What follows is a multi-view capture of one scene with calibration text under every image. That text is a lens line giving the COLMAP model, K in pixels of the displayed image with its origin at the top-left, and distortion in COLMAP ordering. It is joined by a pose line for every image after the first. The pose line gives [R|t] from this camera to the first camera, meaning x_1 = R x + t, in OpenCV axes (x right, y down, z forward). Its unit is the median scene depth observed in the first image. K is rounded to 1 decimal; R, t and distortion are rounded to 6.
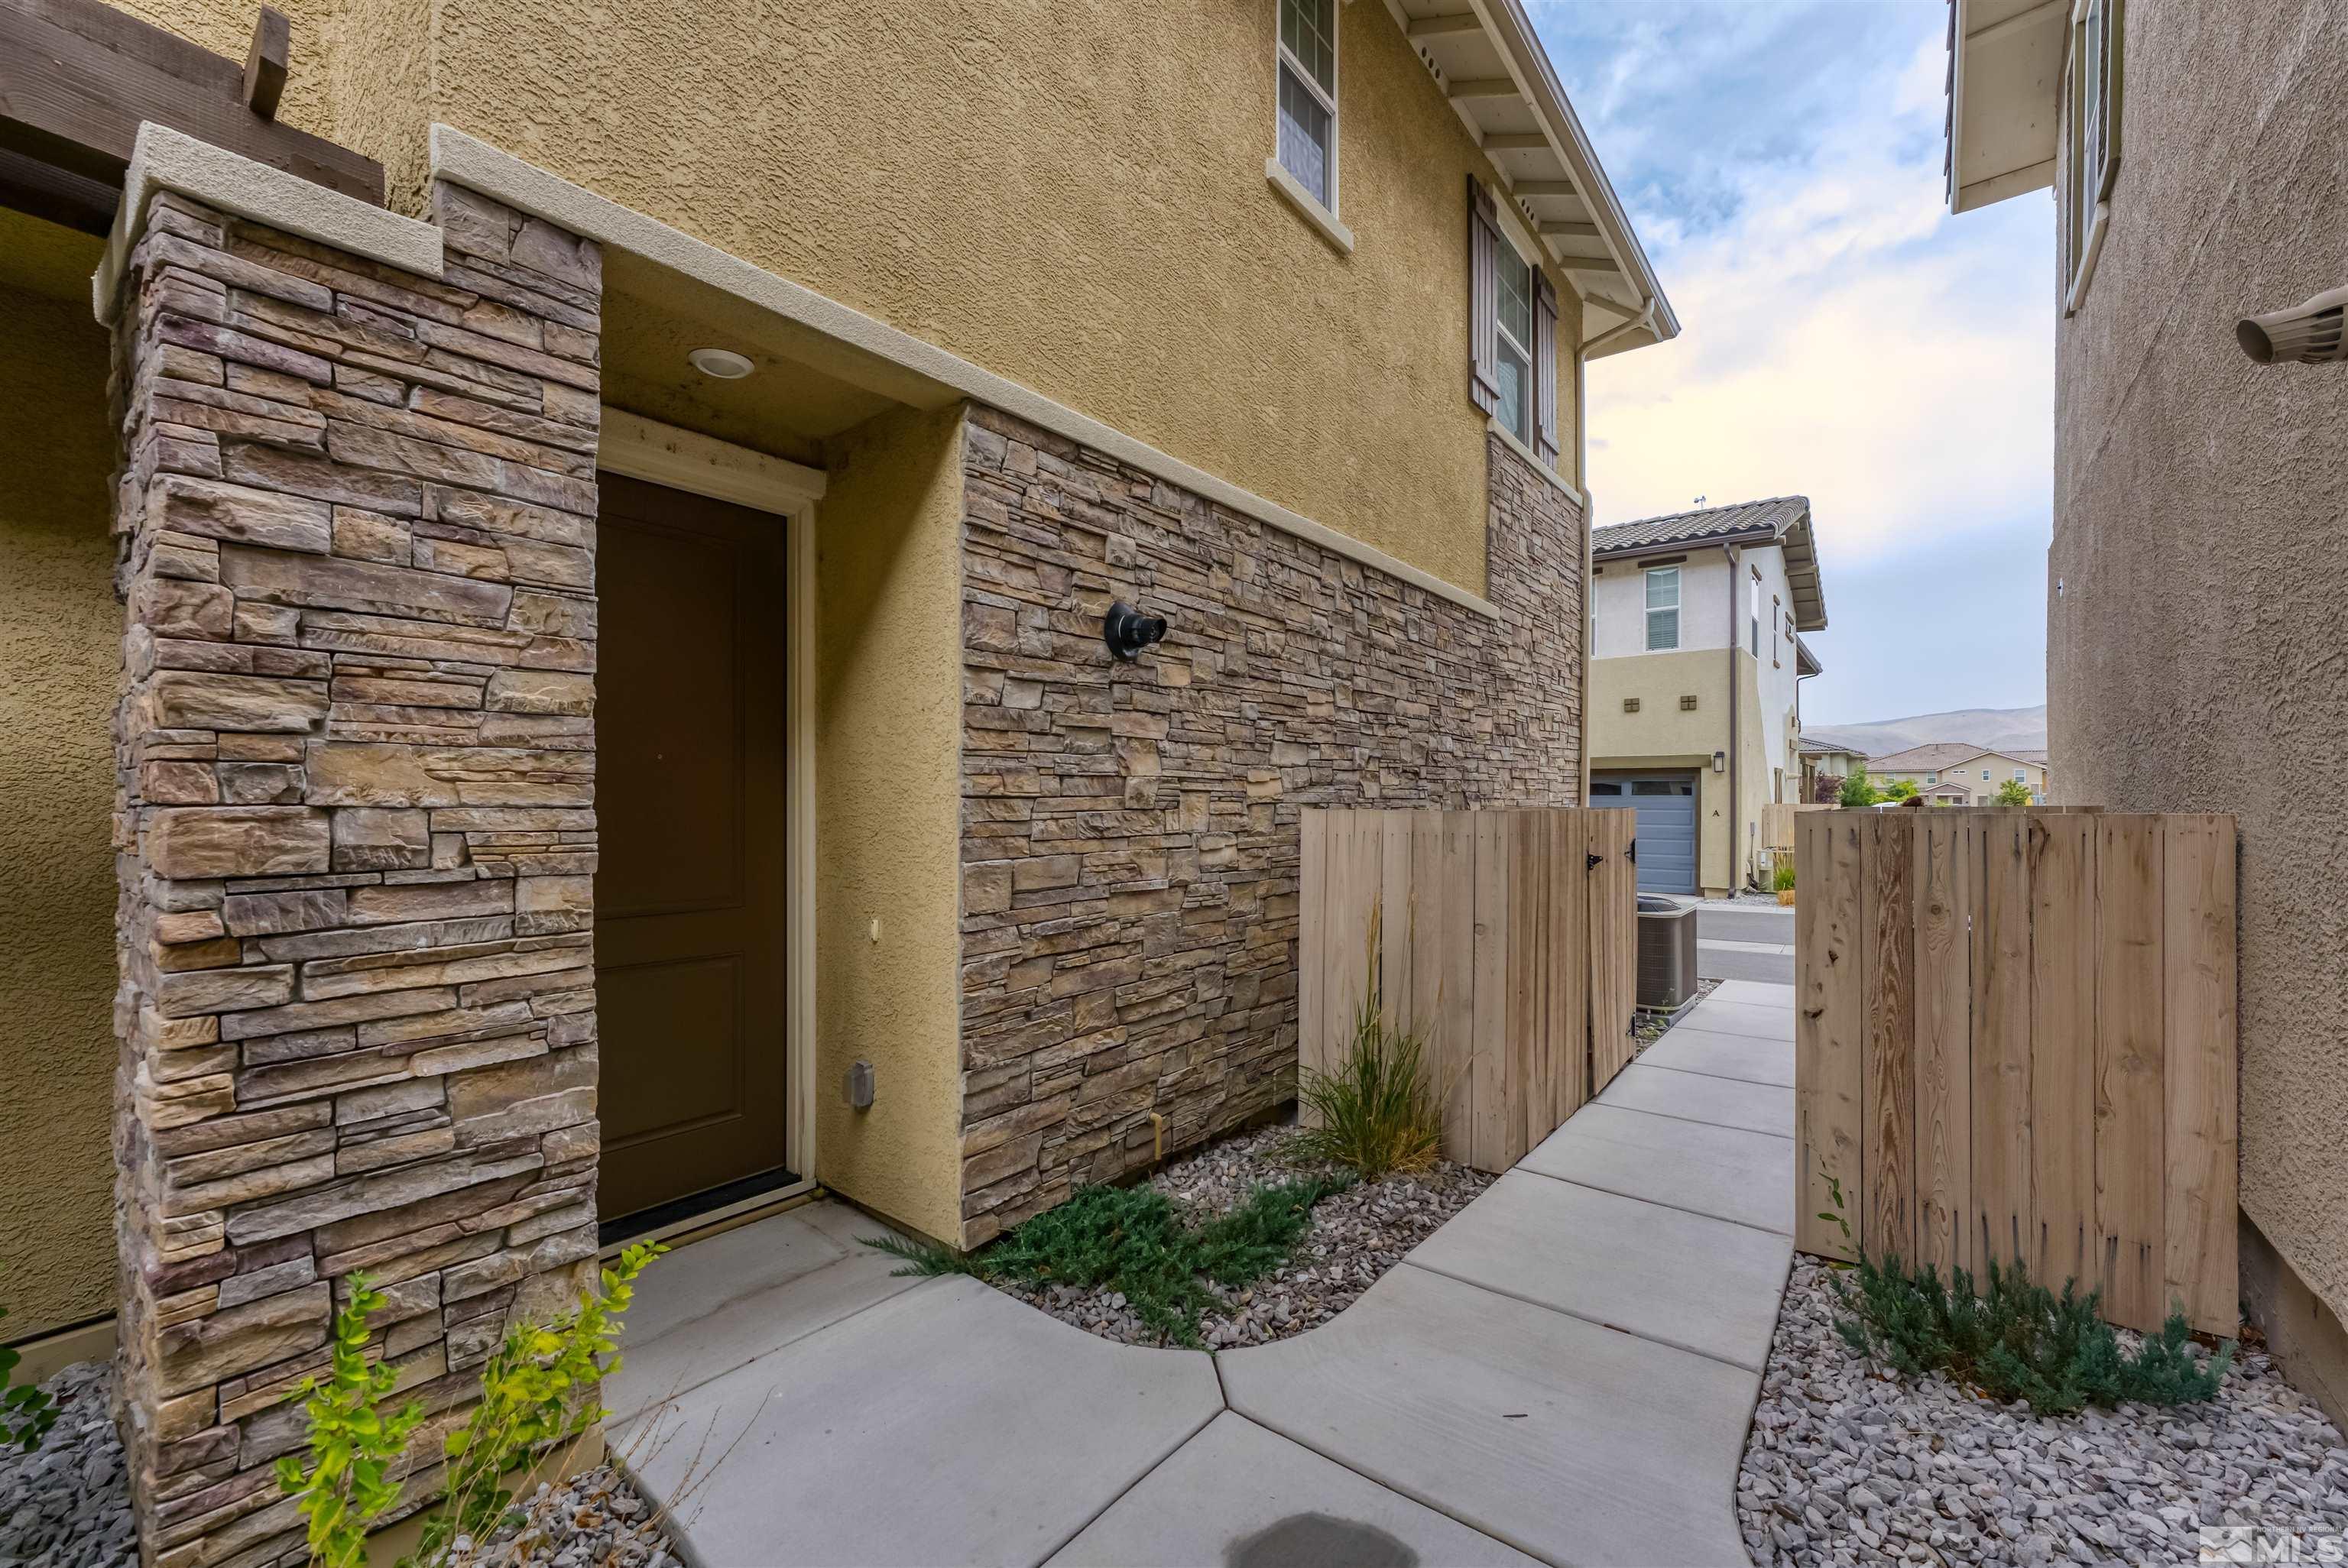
lens RADIAL K [[964.4, 0, 1170.7], [0, 964.4, 801.1], [0, 0, 1]] dist [-0.013459, 0.003920]
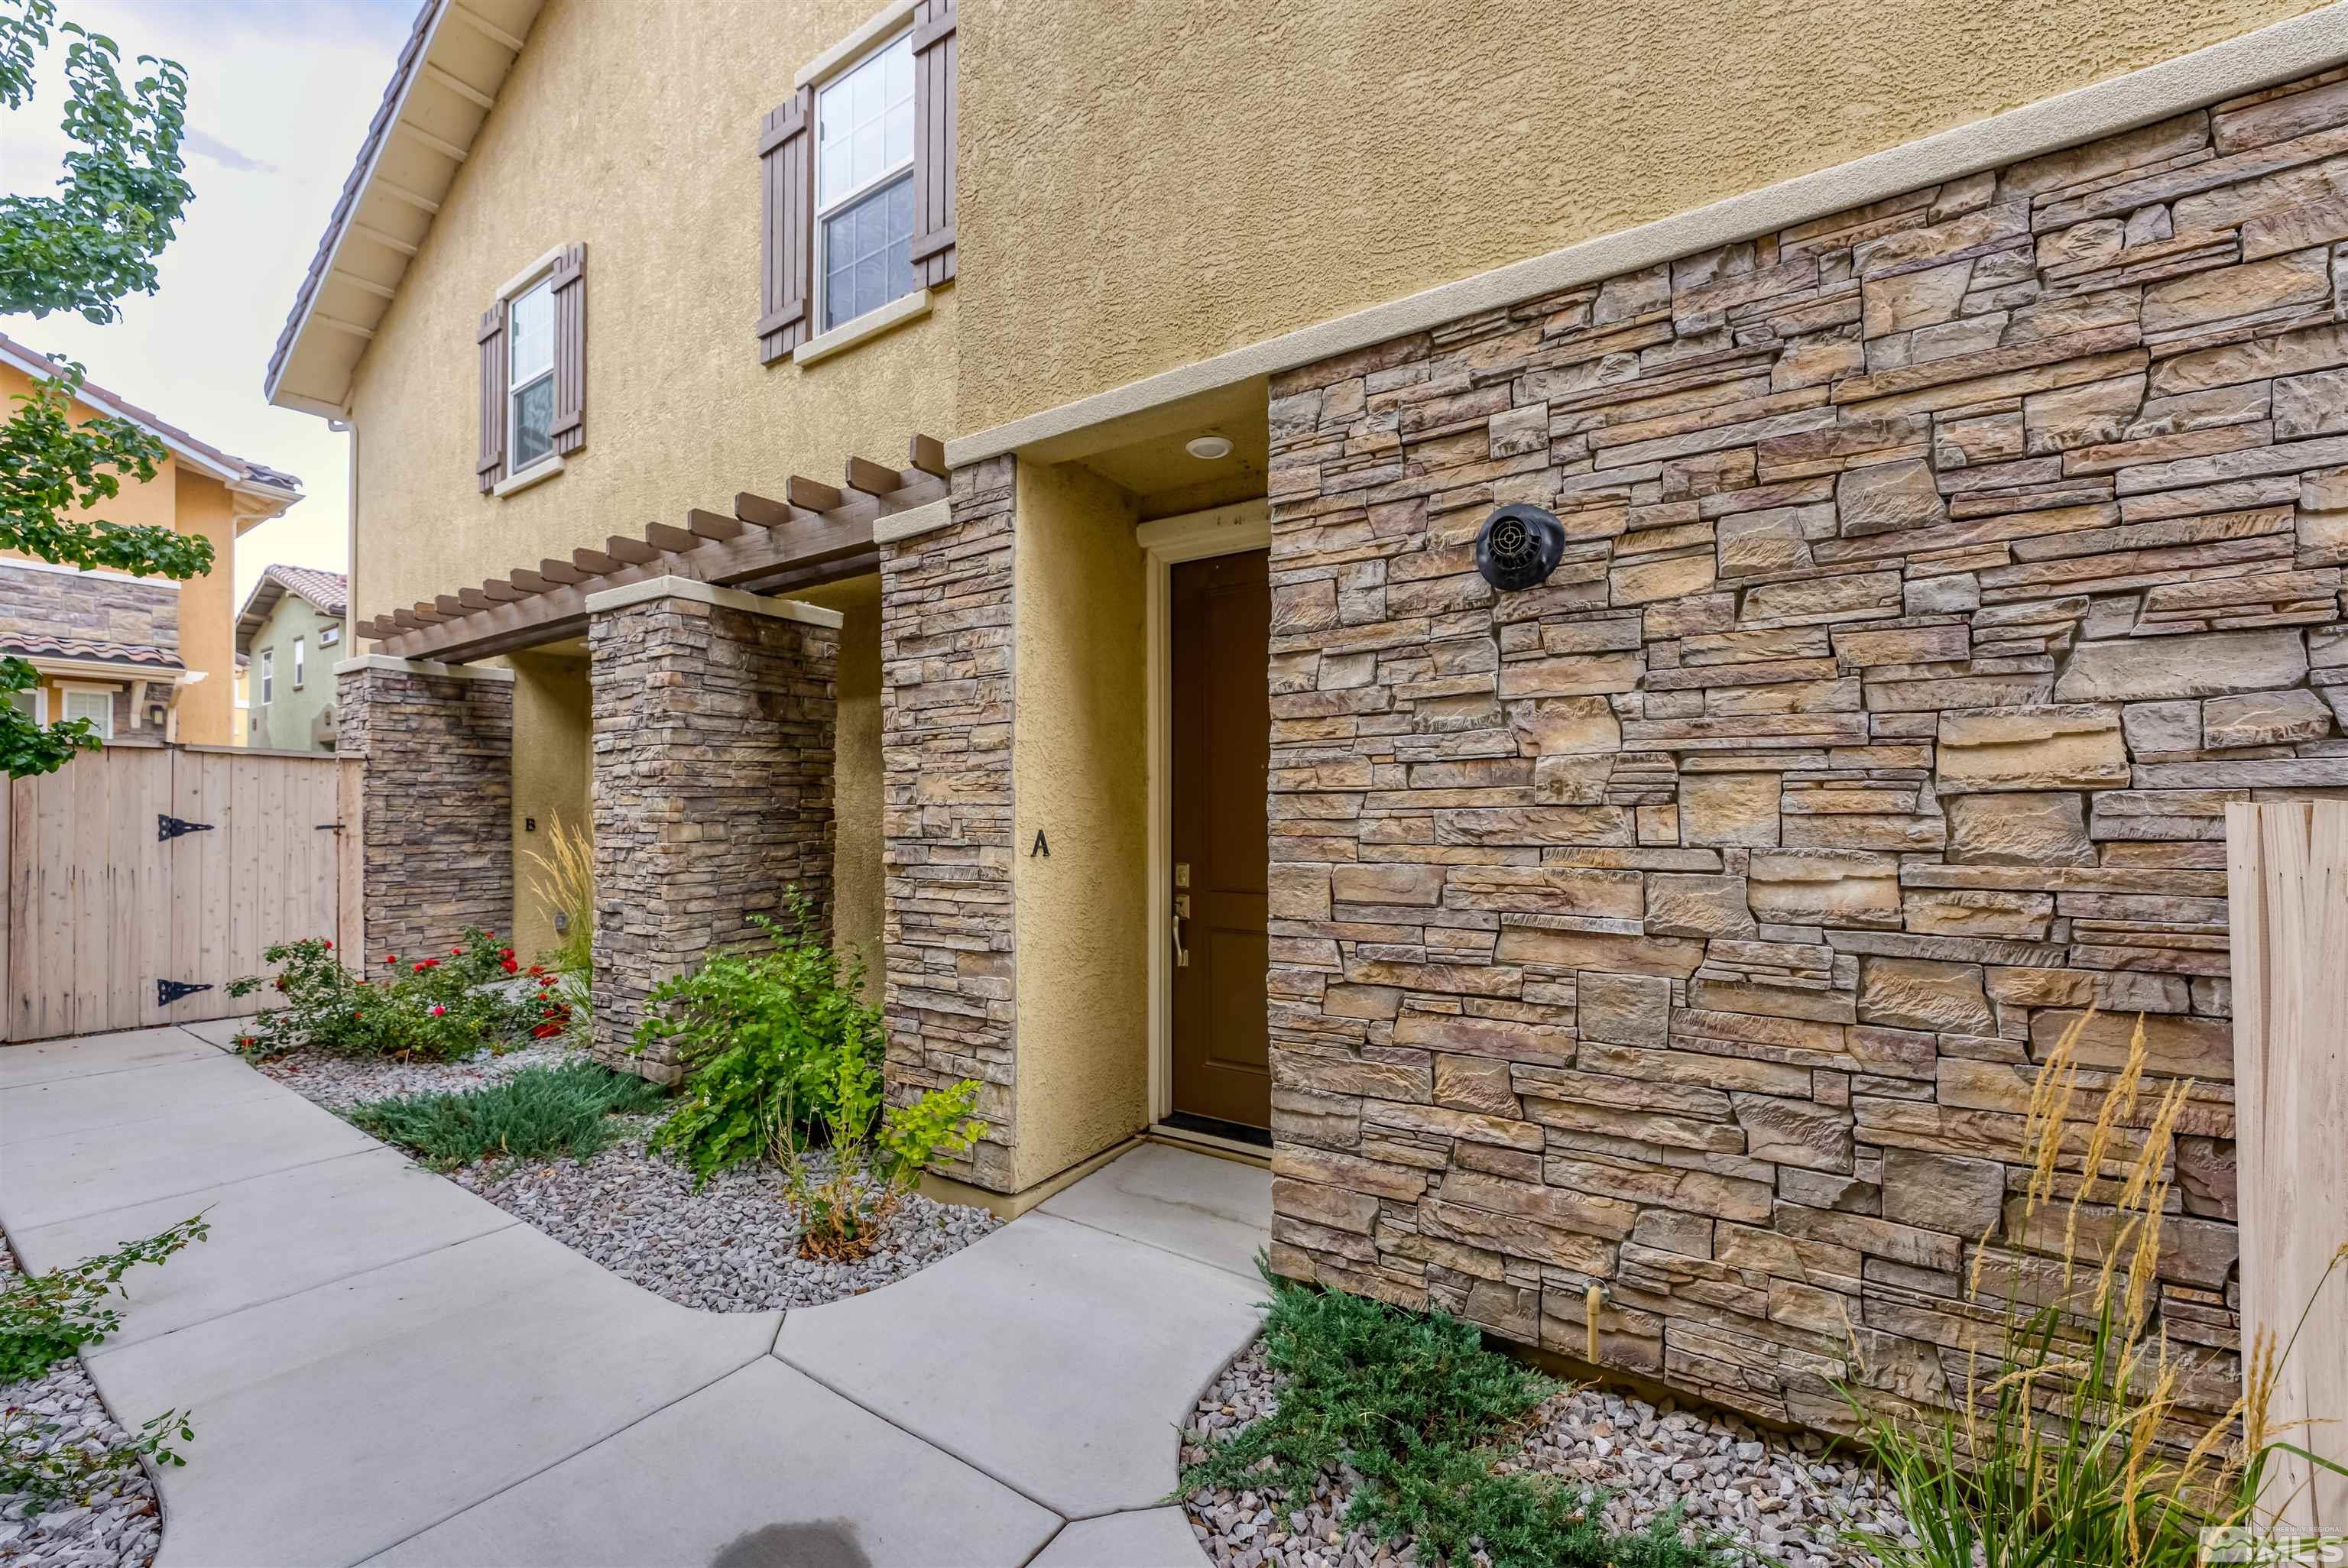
lens RADIAL K [[964.4, 0, 1177.2], [0, 964.4, 792.7], [0, 0, 1]] dist [-0.013459, 0.003920]
pose [[0.065903, -0.018349, -0.997657, 0.646221], [0.006559, 0.999817, -0.017955, 0.010643], [0.997804, -0.005361, 0.066011, 0.744064]]
